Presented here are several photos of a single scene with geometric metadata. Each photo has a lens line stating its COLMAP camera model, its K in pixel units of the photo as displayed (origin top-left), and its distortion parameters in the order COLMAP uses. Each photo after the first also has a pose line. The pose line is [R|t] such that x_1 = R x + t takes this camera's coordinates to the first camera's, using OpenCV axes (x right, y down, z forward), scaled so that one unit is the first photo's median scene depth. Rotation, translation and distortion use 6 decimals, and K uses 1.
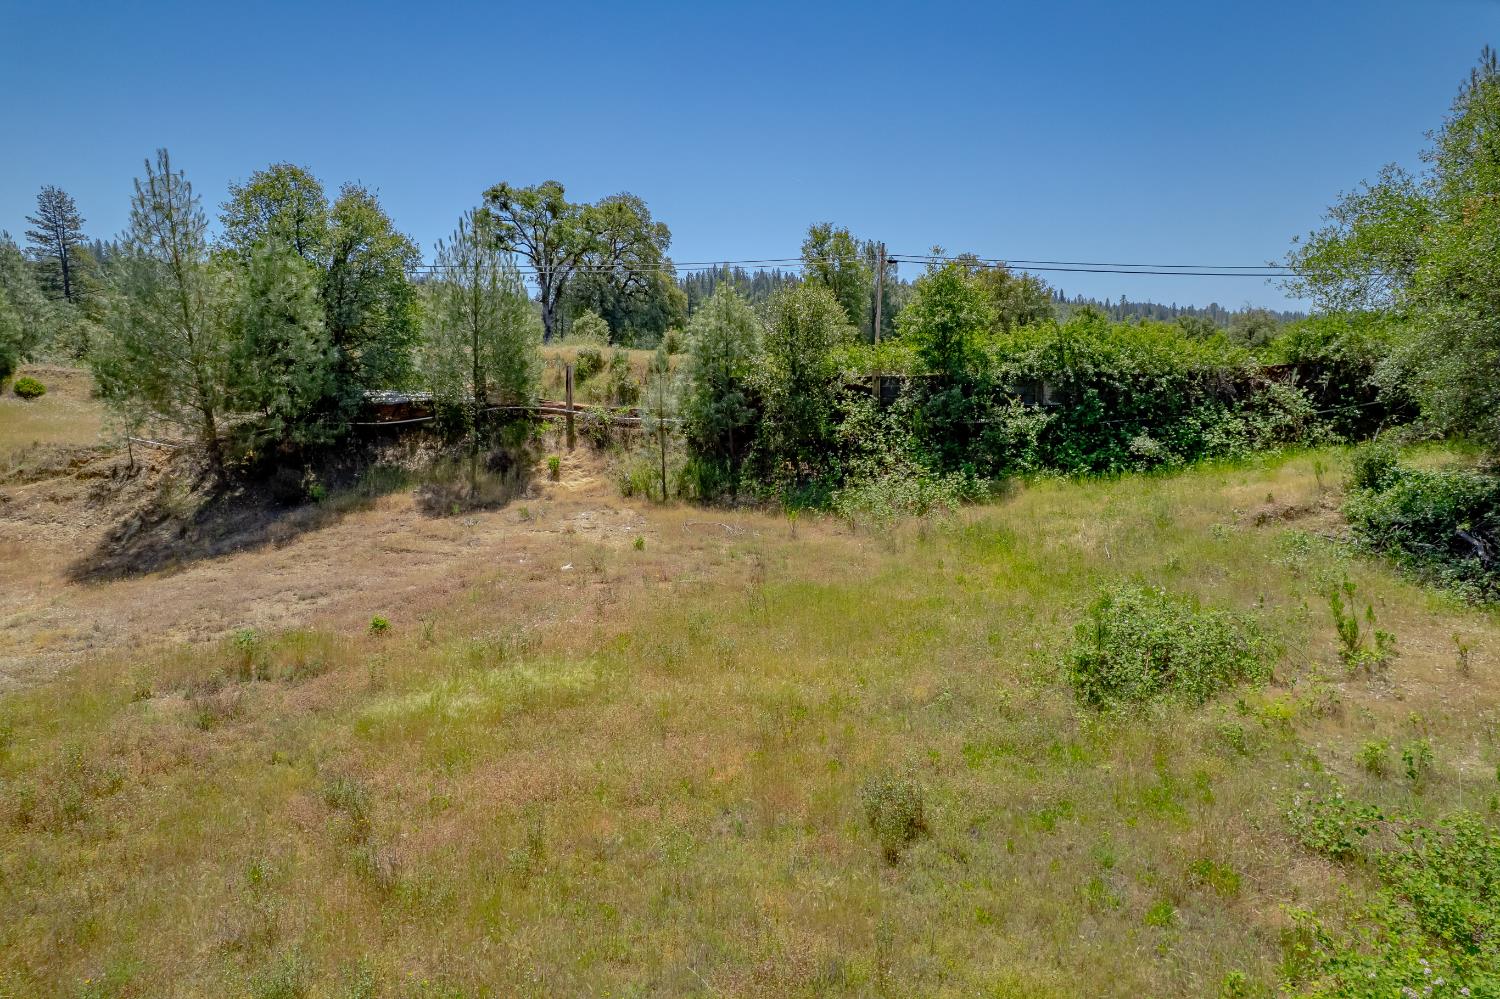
lens RADIAL K [[962.8, 0, 749.8], [0, 962.8, 499.7], [0, 0, 1]] dist [-0.071897, 0.062930]
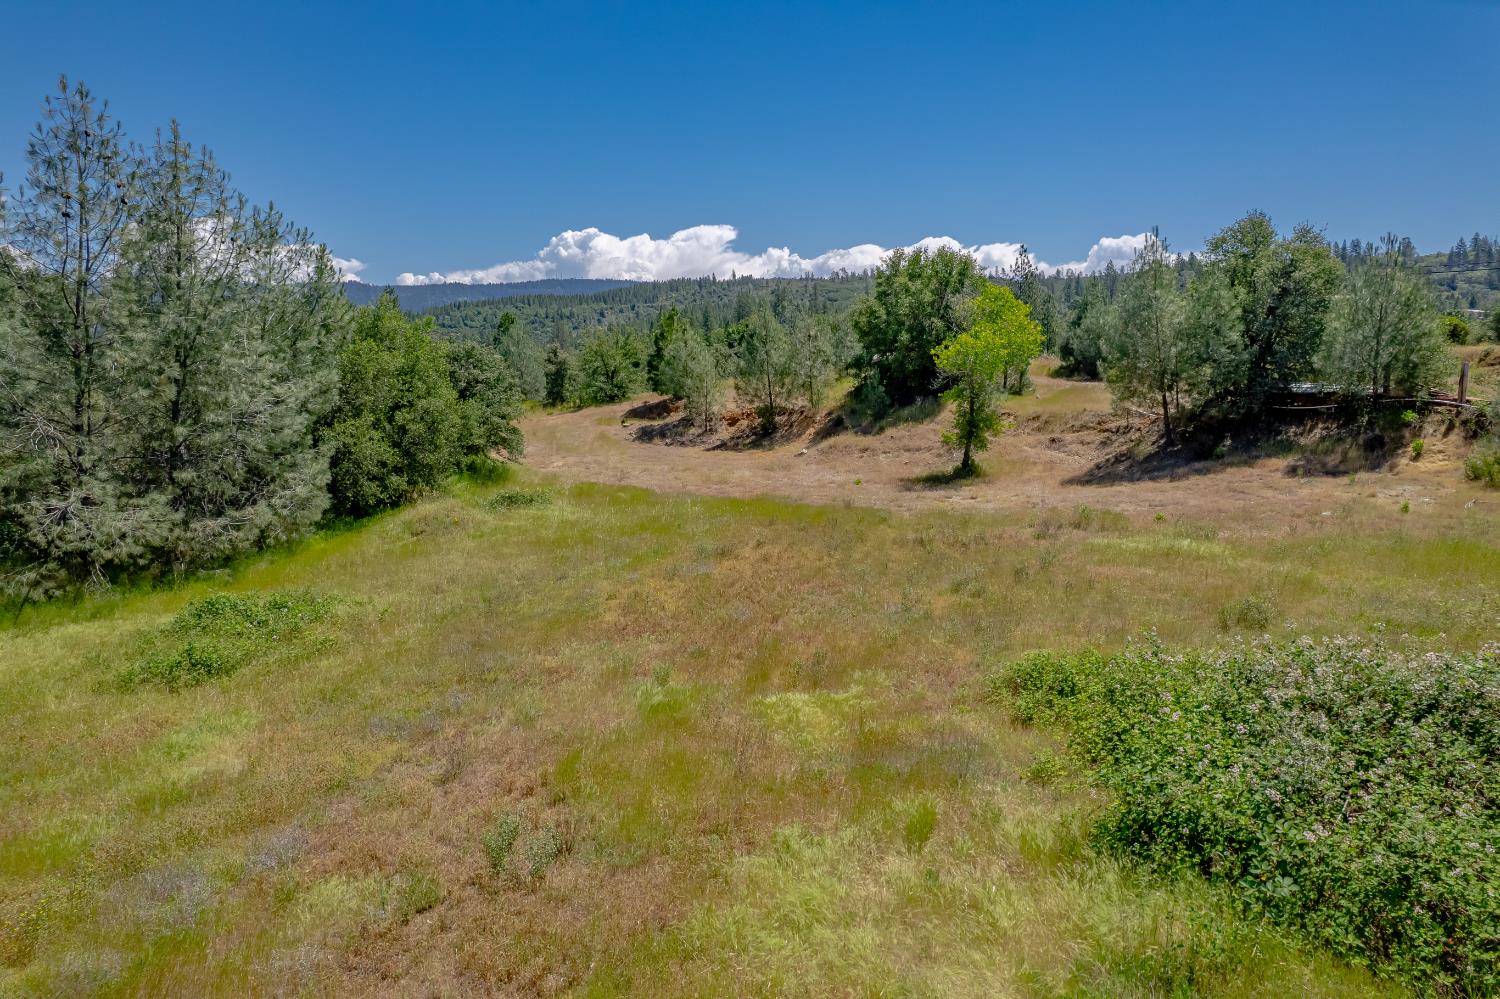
lens RADIAL K [[962.8, 0, 744.6], [0, 962.8, 515.5], [0, 0, 1]] dist [-0.071897, 0.062930]
pose [[0.408797, 0.137556, -0.902199, 0.524018], [-0.119480, 0.988134, 0.096521, 0.032661], [0.904770, 0.068338, 0.420382, -0.231167]]
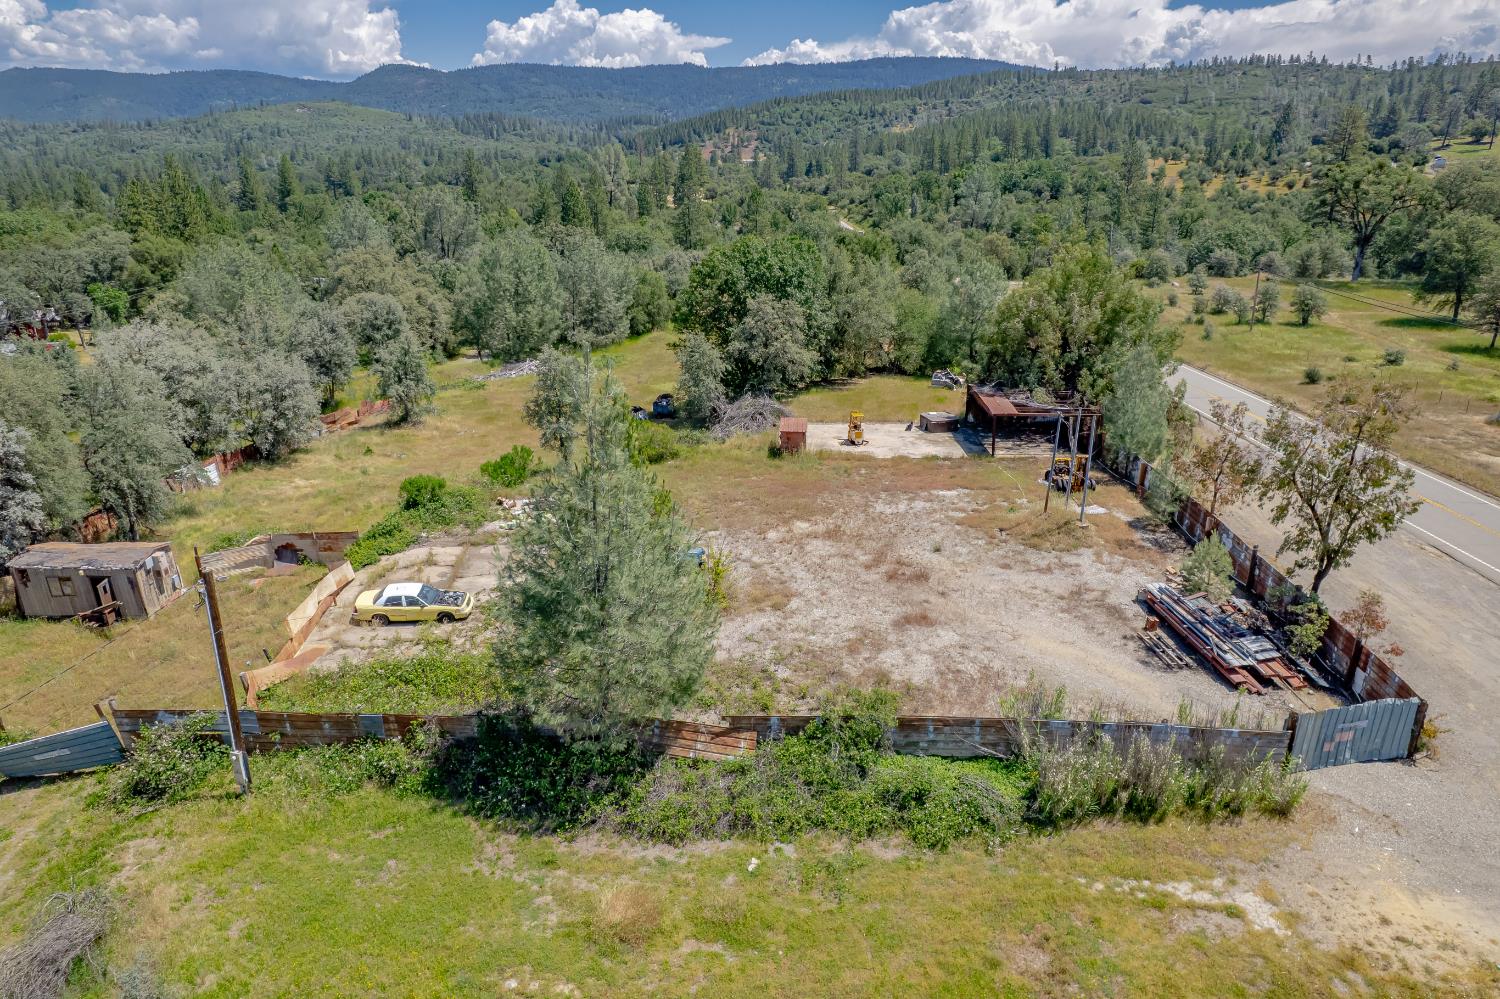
lens RADIAL K [[962.8, 0, 743.6], [0, 962.8, 496.3], [0, 0, 1]] dist [-0.071897, 0.062930]
pose [[0.090739, 0.338131, -0.936714, 4.017835], [-0.133505, 0.936234, 0.325025, -0.670946], [0.986885, 0.095564, 0.130095, -0.181049]]
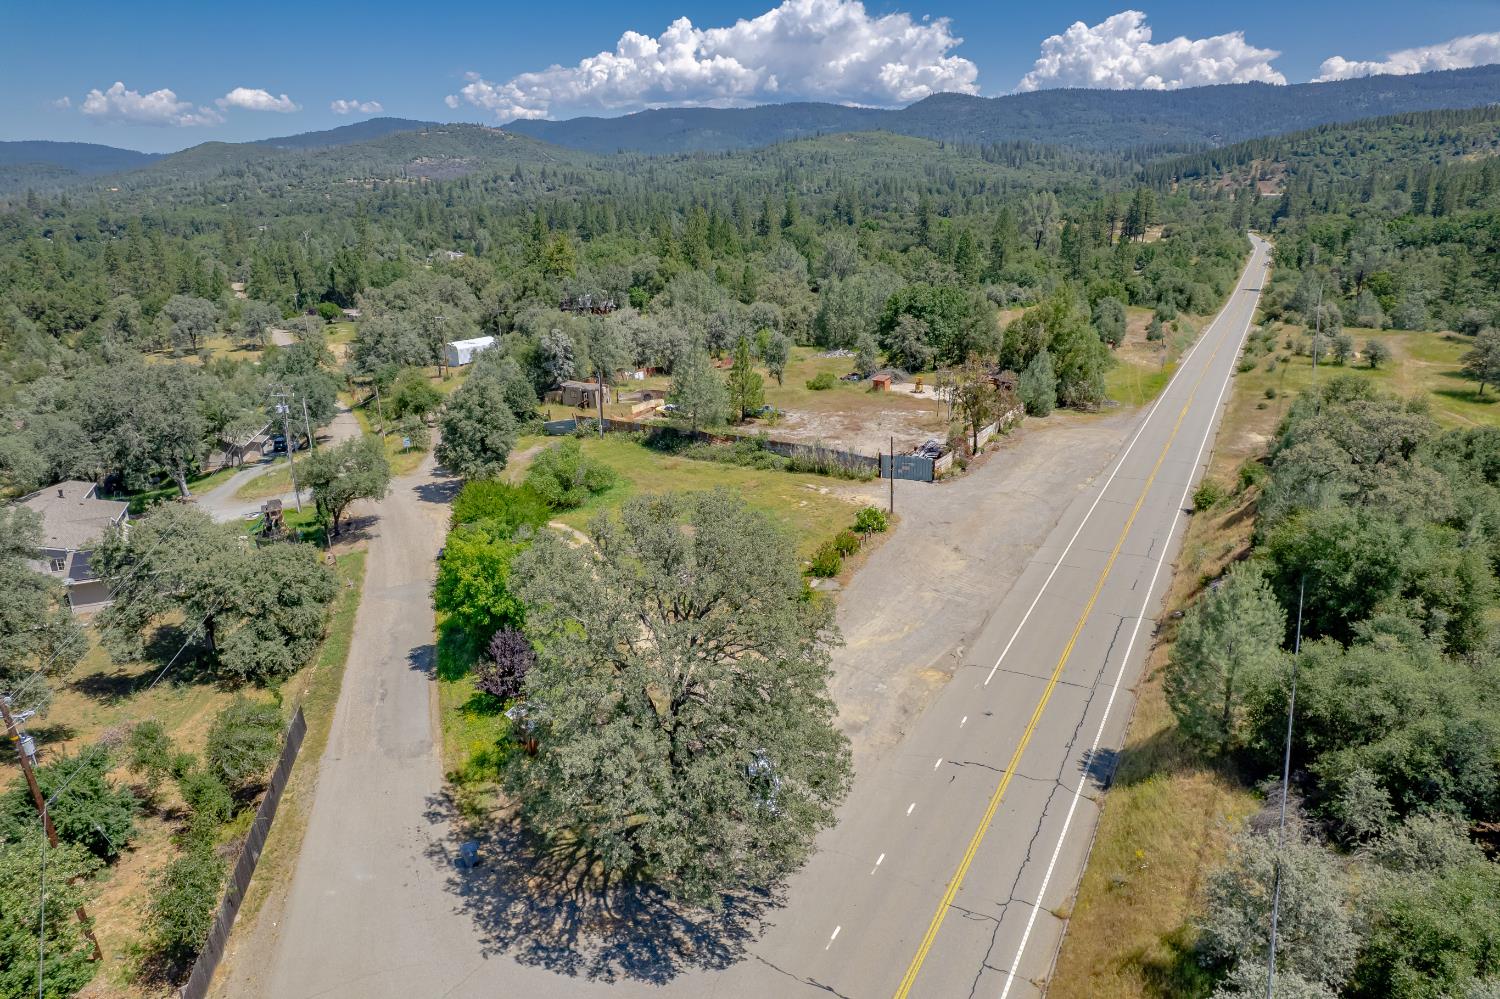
lens RADIAL K [[962.8, 0, 747.0], [0, 962.8, 500.6], [0, 0, 1]] dist [-0.071897, 0.062930]
pose [[-0.415041, 0.294851, -0.860700, 6.443791], [-0.116134, 0.921120, 0.371551, -1.245840], [0.902360, 0.254165, -0.348061, 1.525567]]
